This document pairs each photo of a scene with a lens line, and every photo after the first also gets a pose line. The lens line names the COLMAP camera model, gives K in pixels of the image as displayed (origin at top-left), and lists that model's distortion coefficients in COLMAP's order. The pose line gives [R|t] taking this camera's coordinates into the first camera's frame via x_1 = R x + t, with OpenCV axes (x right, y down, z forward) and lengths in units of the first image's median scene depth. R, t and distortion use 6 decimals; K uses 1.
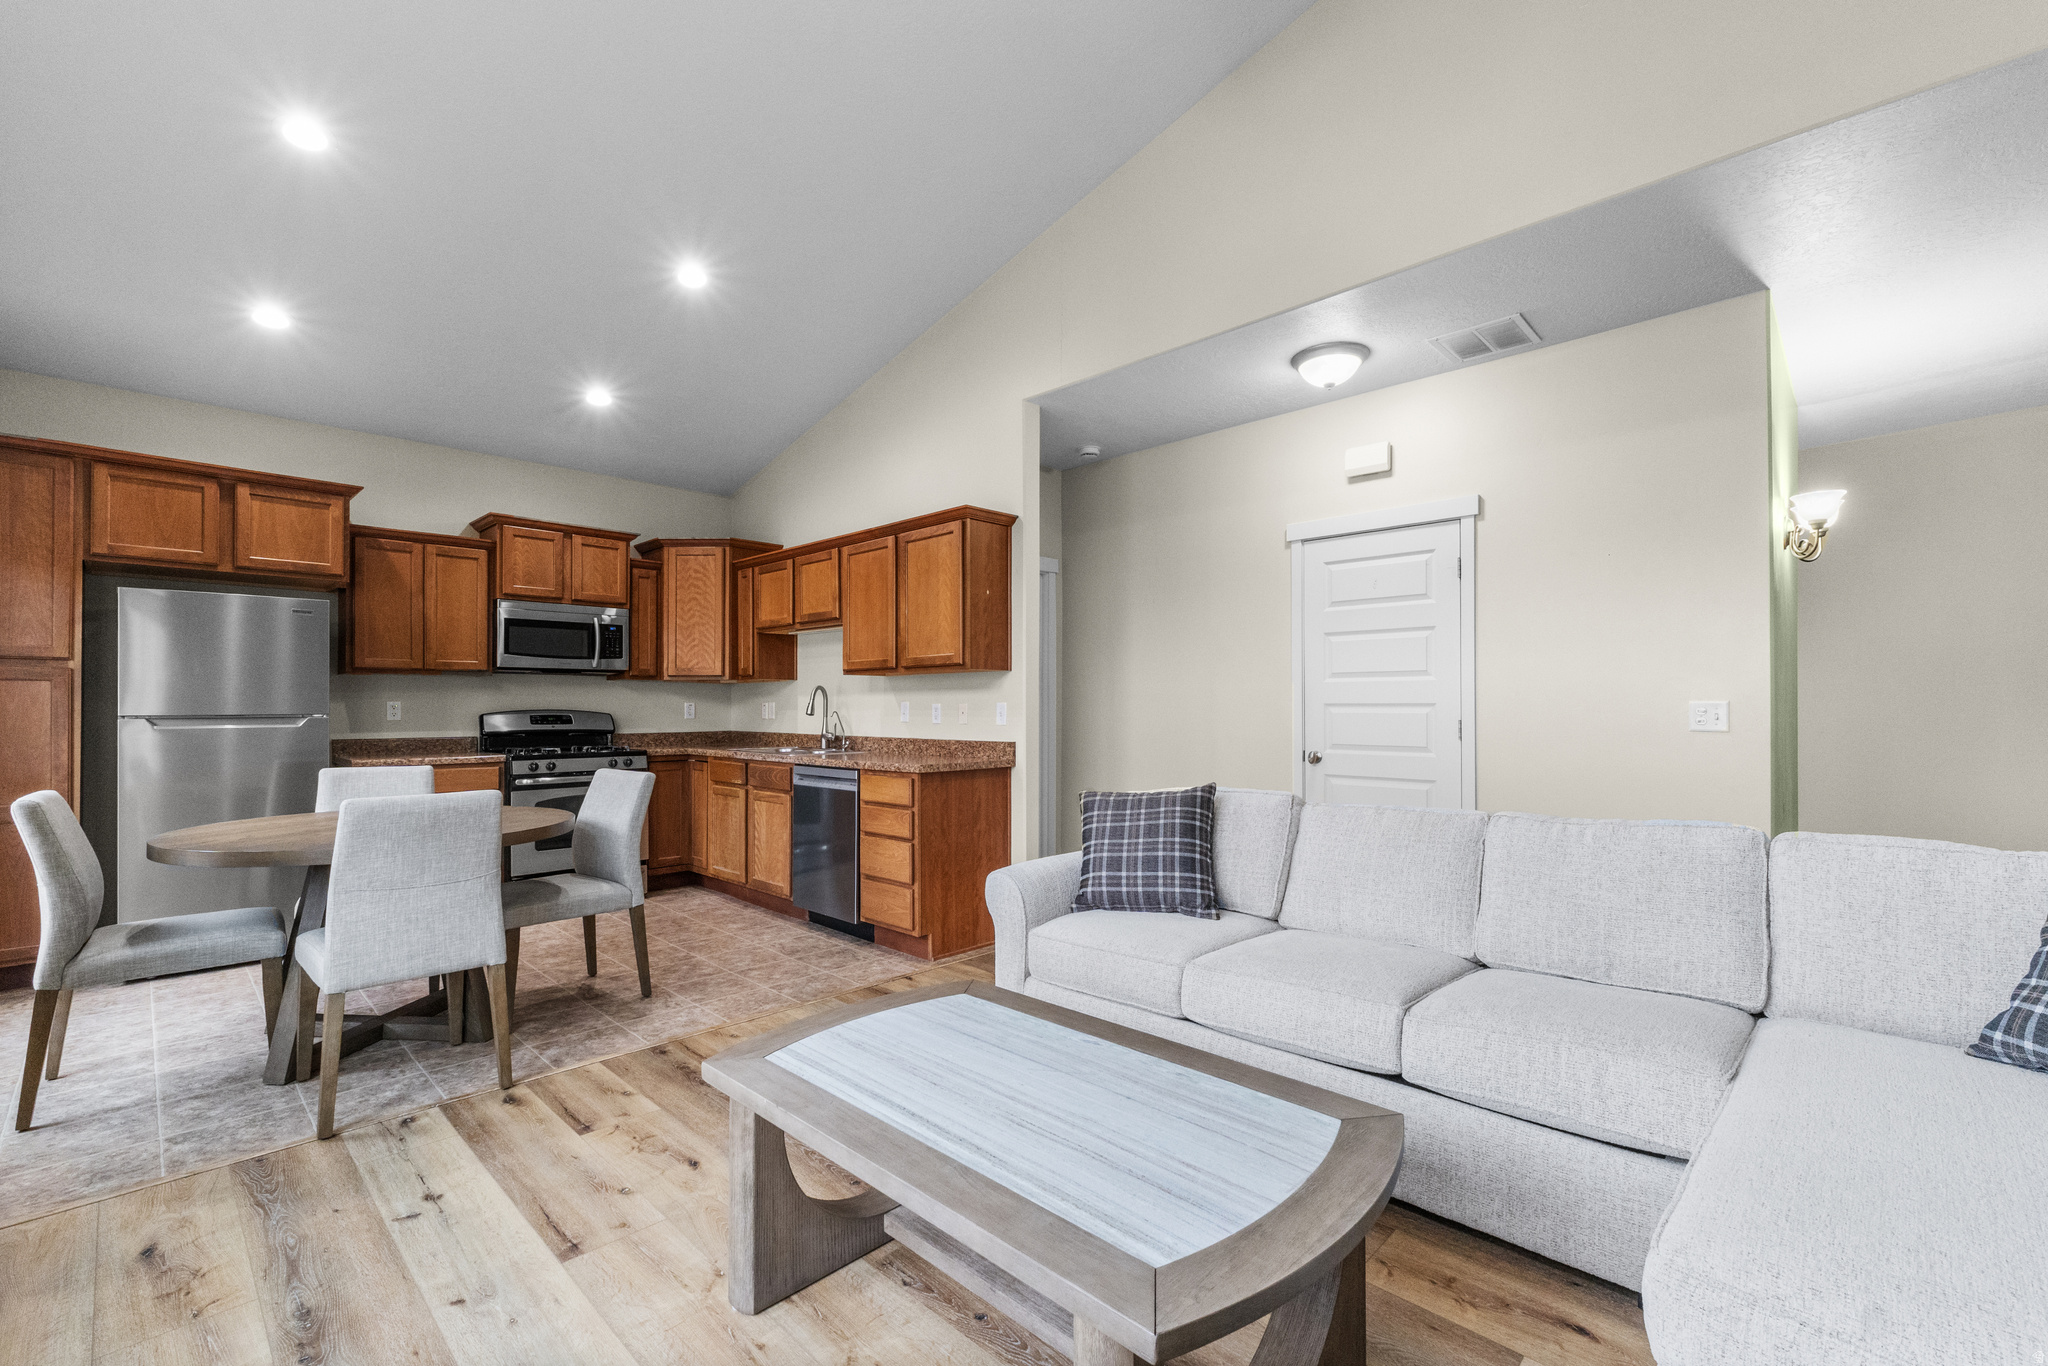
lens RADIAL K [[865.9, 0, 1024.7], [0, 865.9, 699.9], [0, 0, 1]] dist [0.001108, 0.000358]
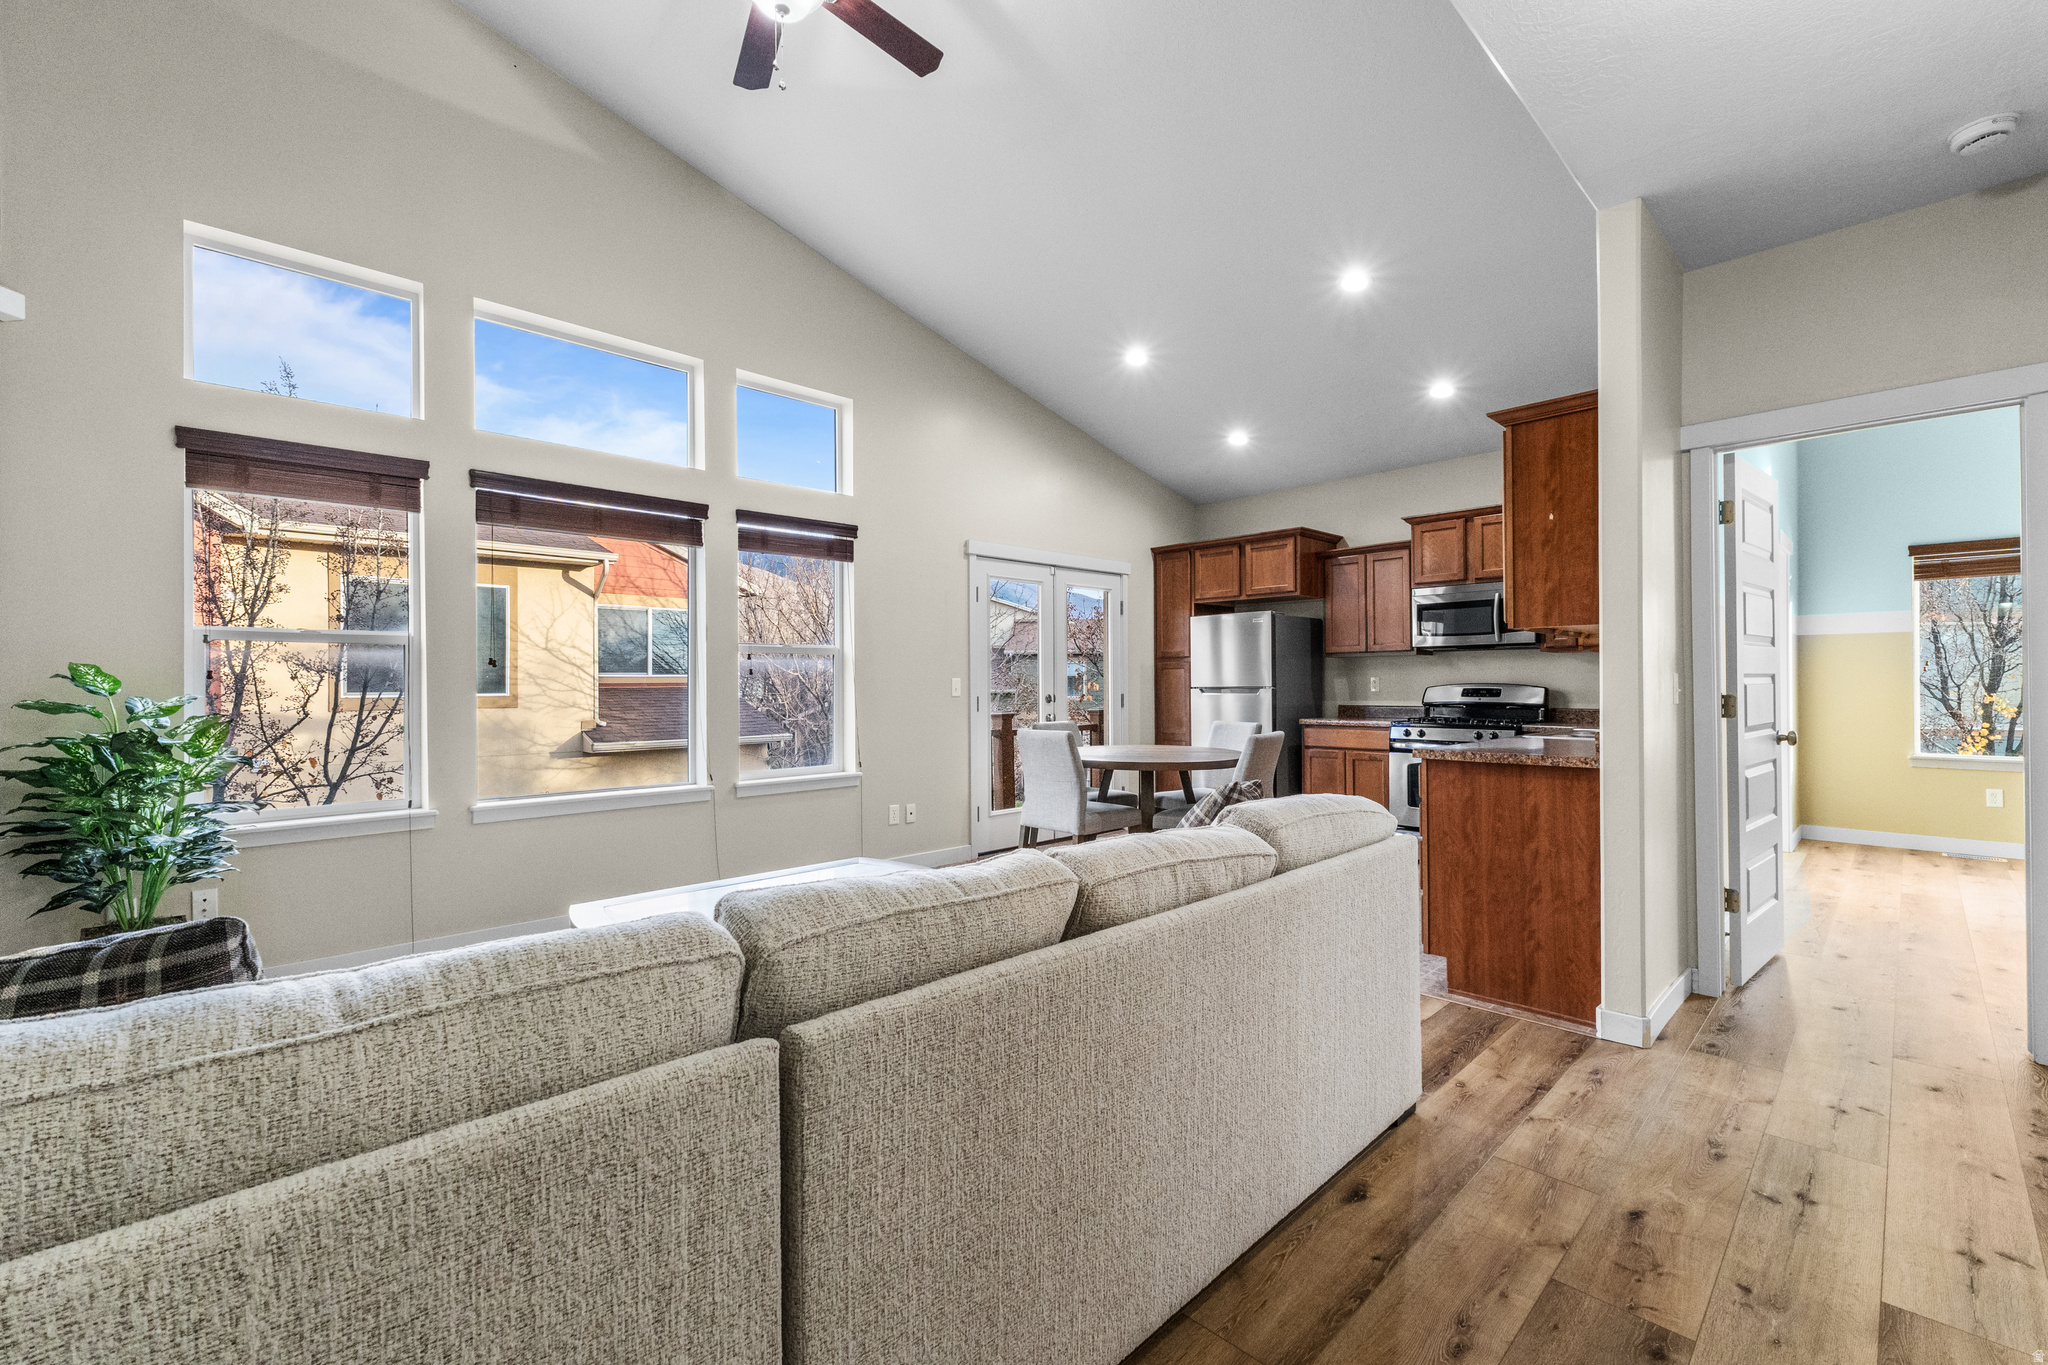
lens RADIAL K [[860.7, 0, 1024.0], [0, 860.7, 682.5], [0, 0, 1]] dist [-0.000553, -0.000227]
pose [[-0.025108, -0.002233, -0.999682, 0.599244], [0.012326, 0.999921, -0.002543, 0.006785], [0.999609, -0.012386, -0.025078, 0.526453]]
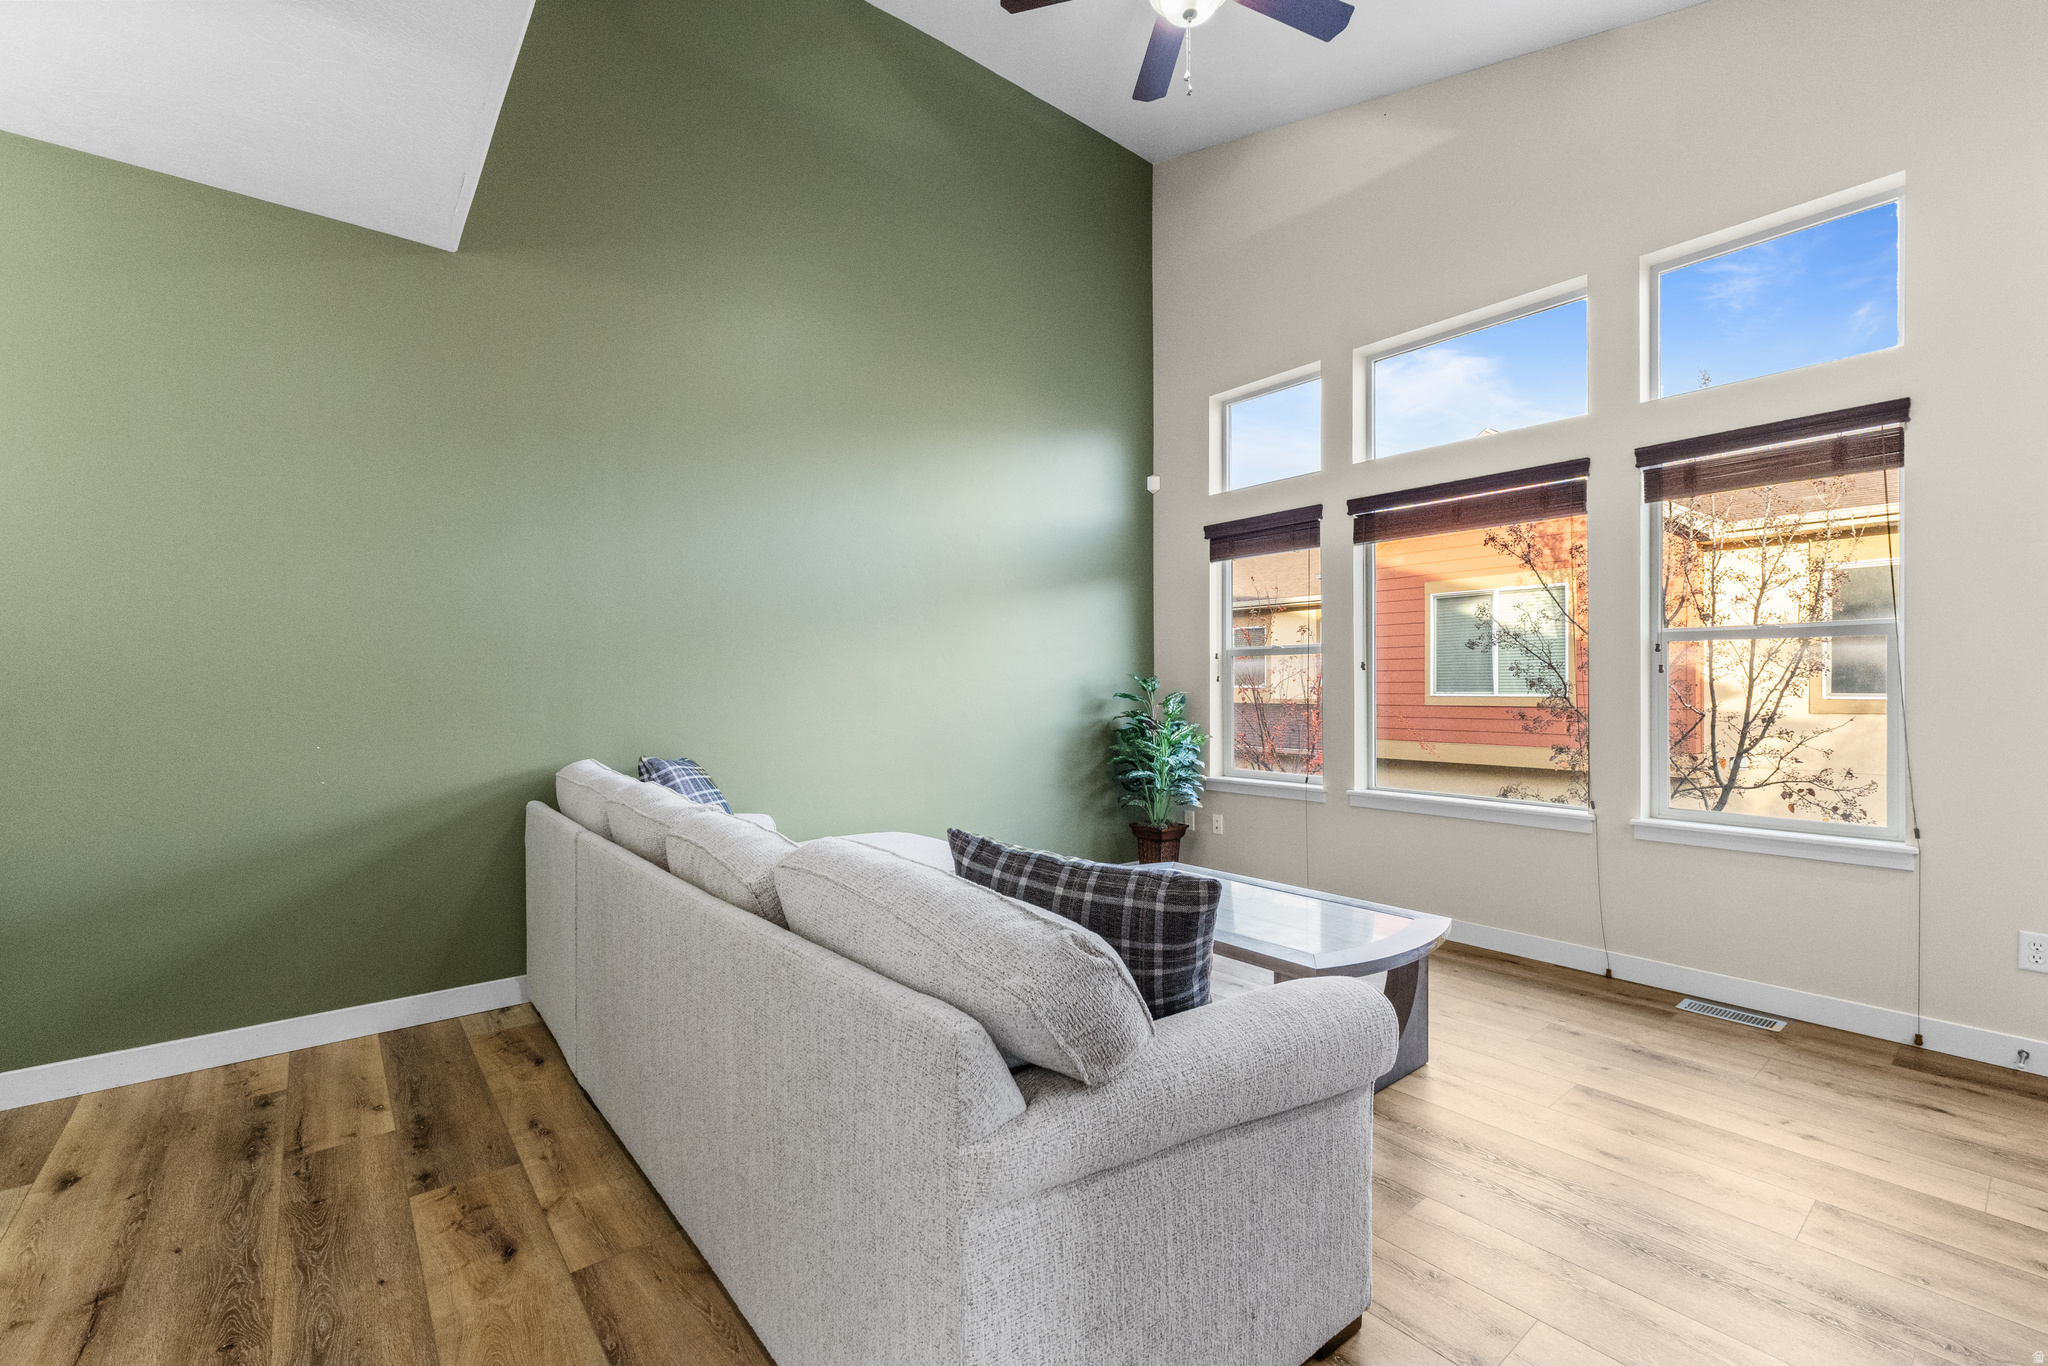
lens RADIAL K [[874.1, 0, 1017.5], [0, 874.1, 685.7], [0, 0, 1]] dist [0.000482, 0.000039]
pose [[-0.992396, -0.000658, 0.123083, 0.067407], [-0.001702, 0.999963, -0.008378, 0.009092], [-0.123073, -0.008523, -0.992361, 0.963831]]
